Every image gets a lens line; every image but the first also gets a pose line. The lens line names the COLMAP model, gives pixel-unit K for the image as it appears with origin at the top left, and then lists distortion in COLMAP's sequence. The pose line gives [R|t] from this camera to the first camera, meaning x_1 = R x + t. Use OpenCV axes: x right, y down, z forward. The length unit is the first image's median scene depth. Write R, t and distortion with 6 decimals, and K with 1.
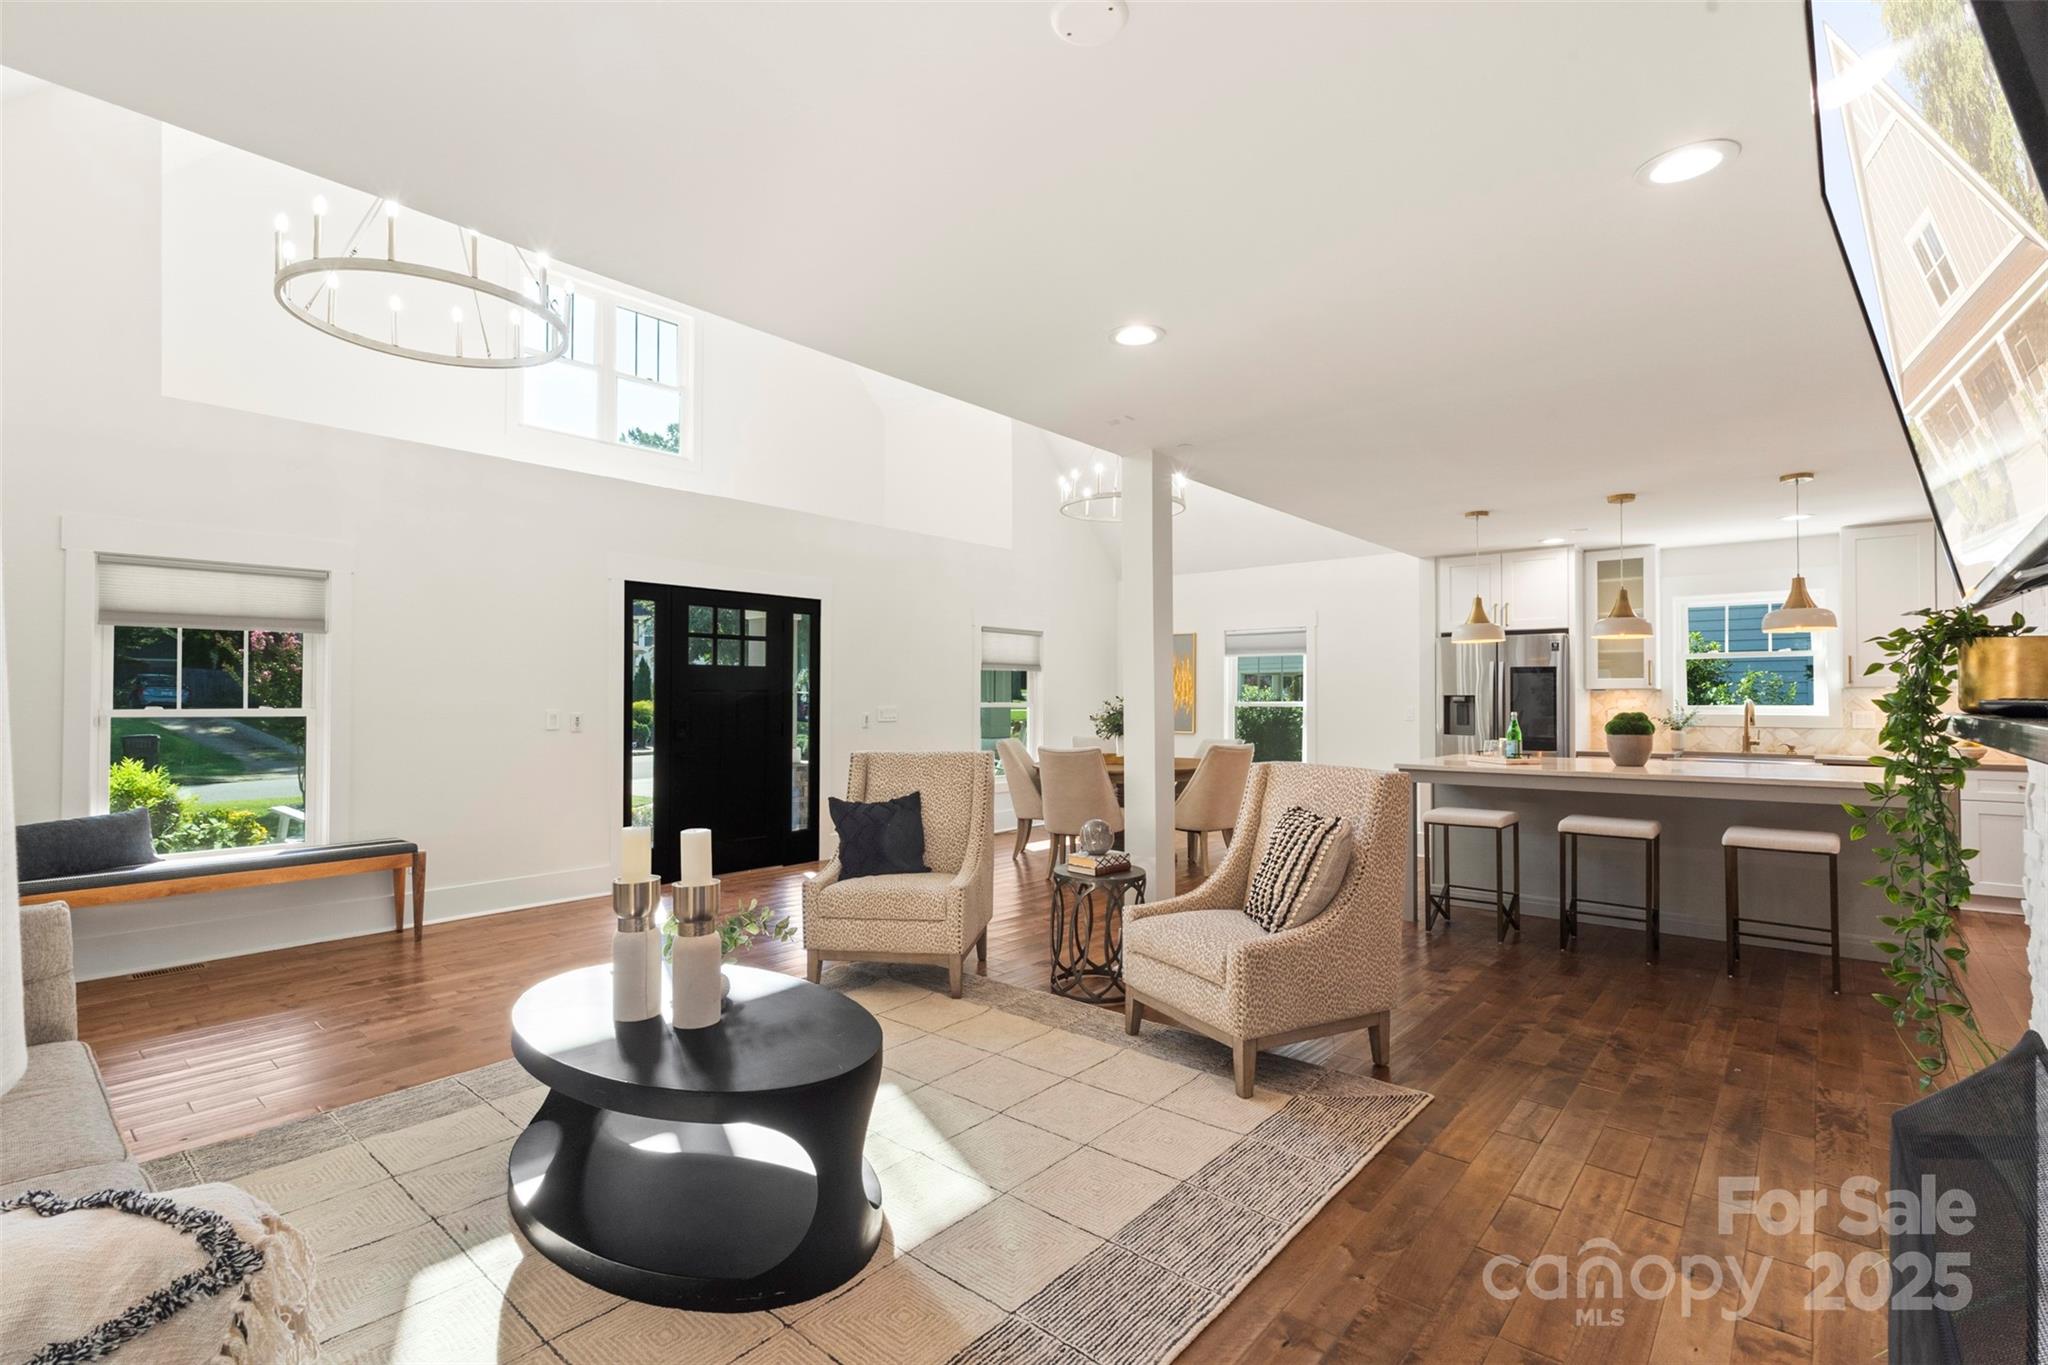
lens RADIAL K [[925.3, 0, 1027.3], [0, 925.3, 686.3], [0, 0, 1]] dist [-0.002334, -0.000184]
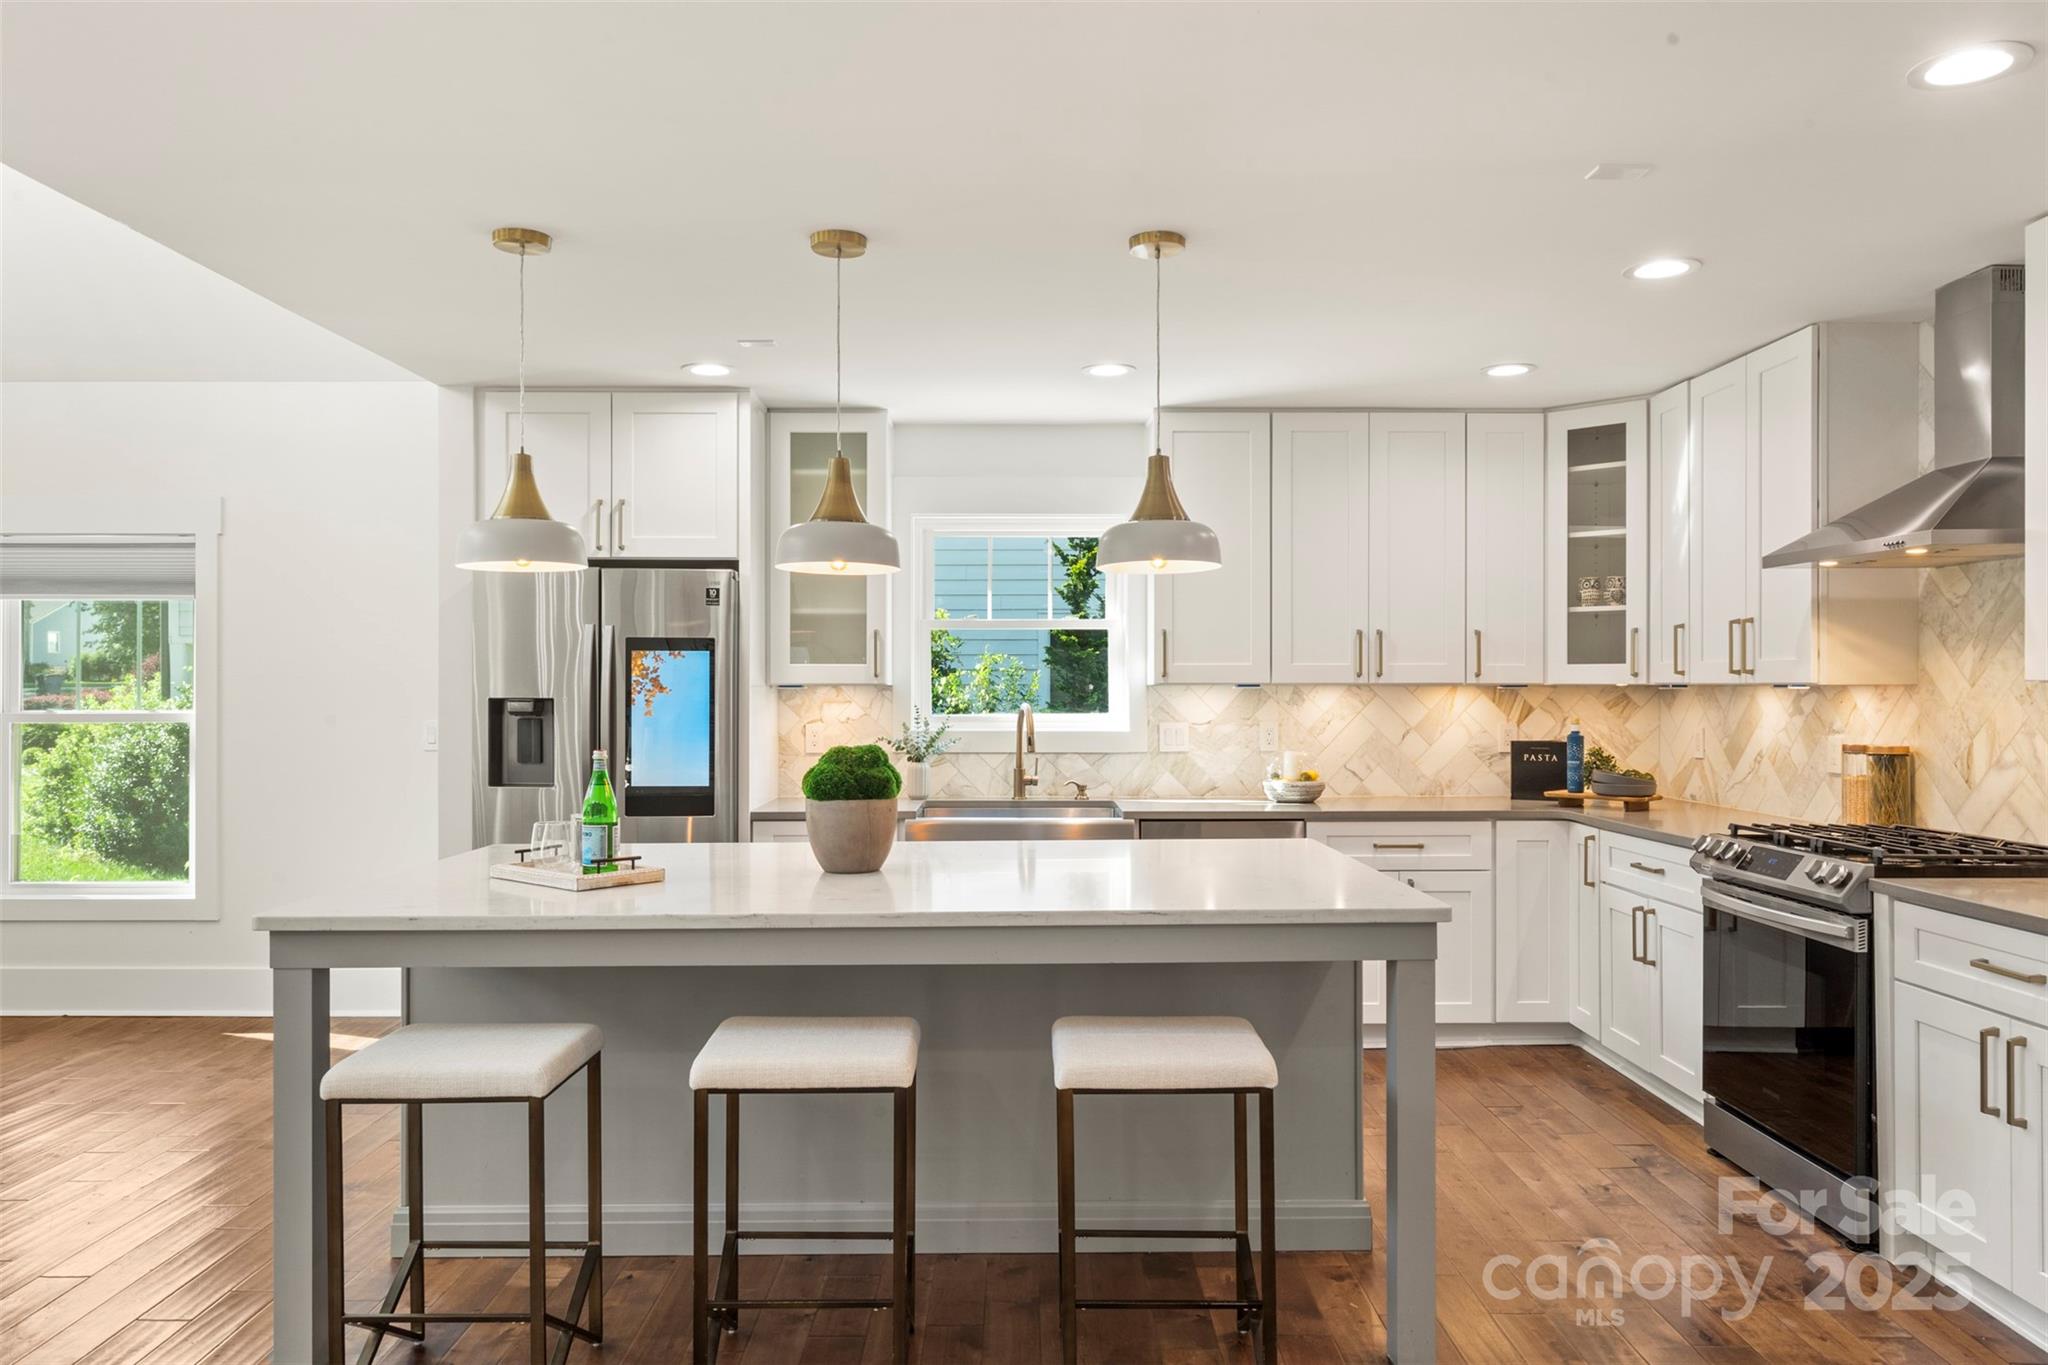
lens RADIAL K [[1416.0, 0, 1026.2], [0, 1416.0, 679.9], [0, 0, 1]] dist [0.007106, 0.002114]
pose [[0.754254, 0.001748, 0.656580, 0.211227], [-0.007788, 0.999950, 0.006284, -0.005632], [-0.656536, -0.009853, 0.754230, 0.339245]]
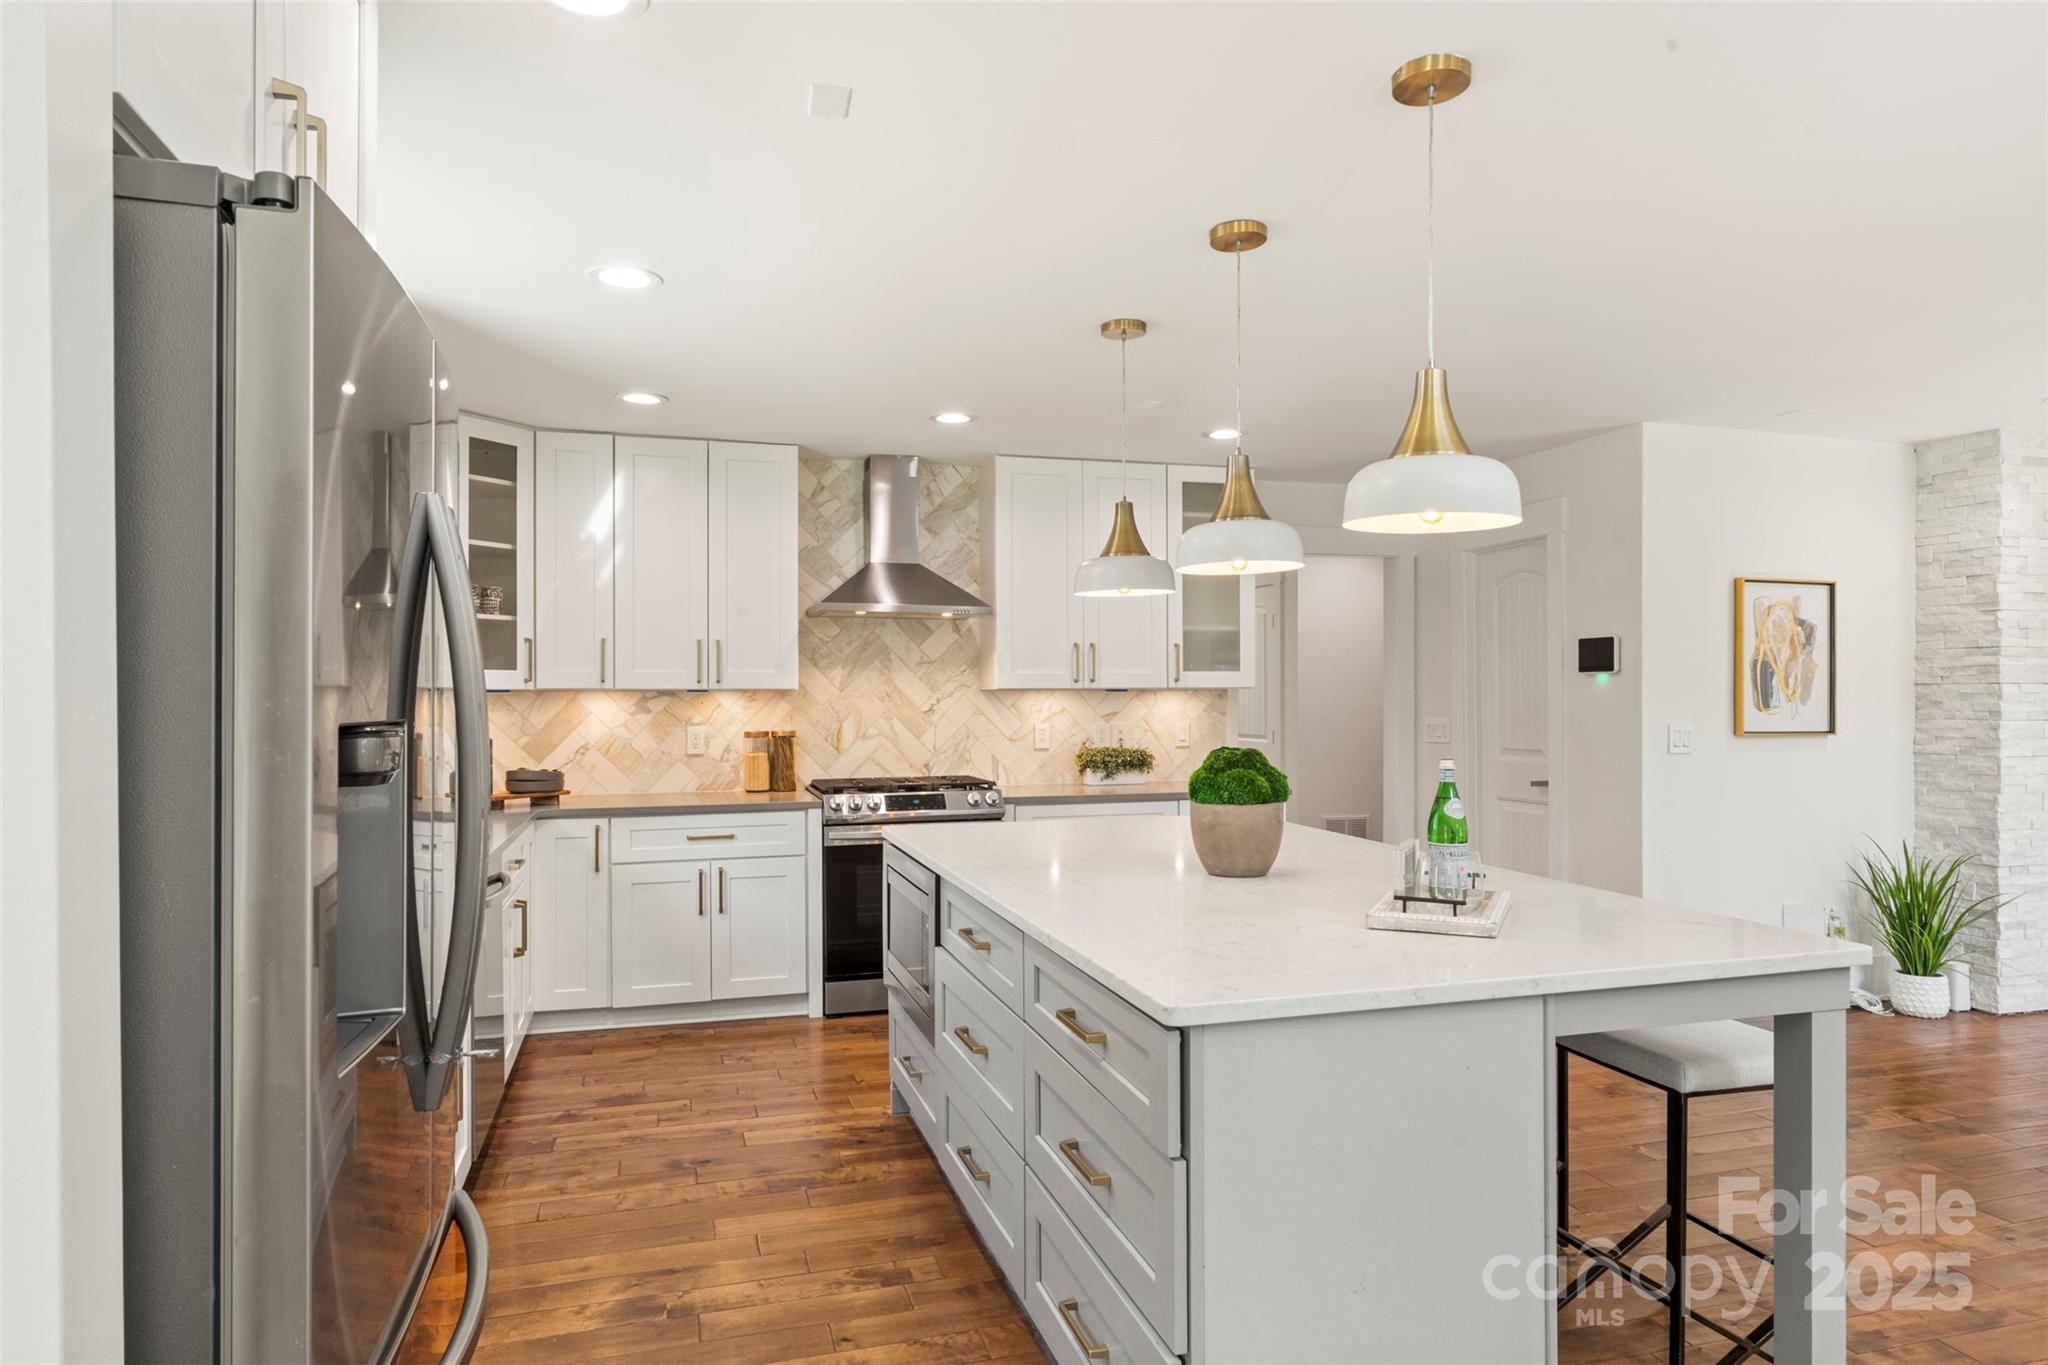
lens RADIAL K [[1216.7, 0, 1025.9], [0, 1216.7, 694.1], [0, 0, 1]] dist [0.008888, 0.000797]
pose [[-0.841625, -0.000122, 0.540063, 0.327054], [-0.007290, 0.999911, -0.011135, 0.007513], [-0.540014, -0.013309, -0.841551, 1.139345]]
